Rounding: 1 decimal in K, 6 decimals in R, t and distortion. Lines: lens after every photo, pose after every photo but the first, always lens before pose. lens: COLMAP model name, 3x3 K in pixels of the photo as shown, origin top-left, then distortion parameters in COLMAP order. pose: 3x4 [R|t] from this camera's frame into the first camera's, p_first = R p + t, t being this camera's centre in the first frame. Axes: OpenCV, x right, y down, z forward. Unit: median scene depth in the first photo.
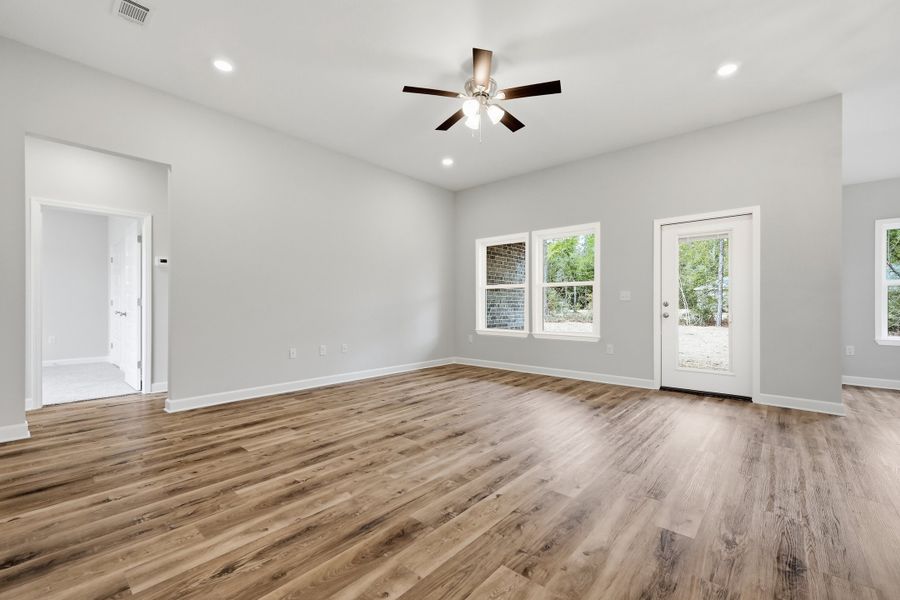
lens RADIAL K [[382.0, 0, 452.6], [0, 382.0, 309.4], [0, 0, 1]] dist [-0.001326, 0.000524]
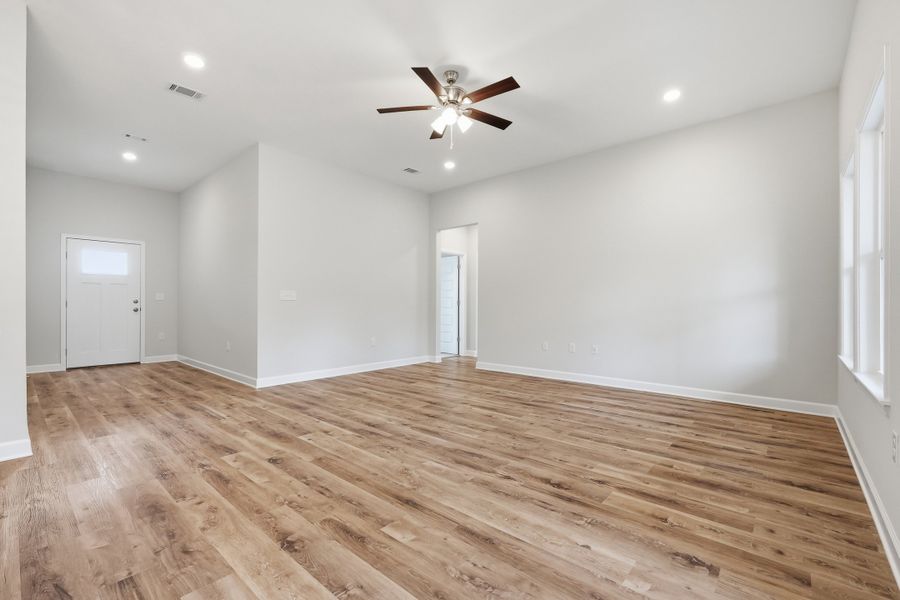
lens RADIAL K [[393.2, 0, 448.2], [0, 393.2, 306.4], [0, 0, 1]] dist [-0.005347, -0.000148]
pose [[-0.013469, -0.003081, -0.999905, 1.225657], [-0.012397, 0.999919, -0.002914, -0.002328], [0.999832, 0.012357, -0.013506, 1.080421]]
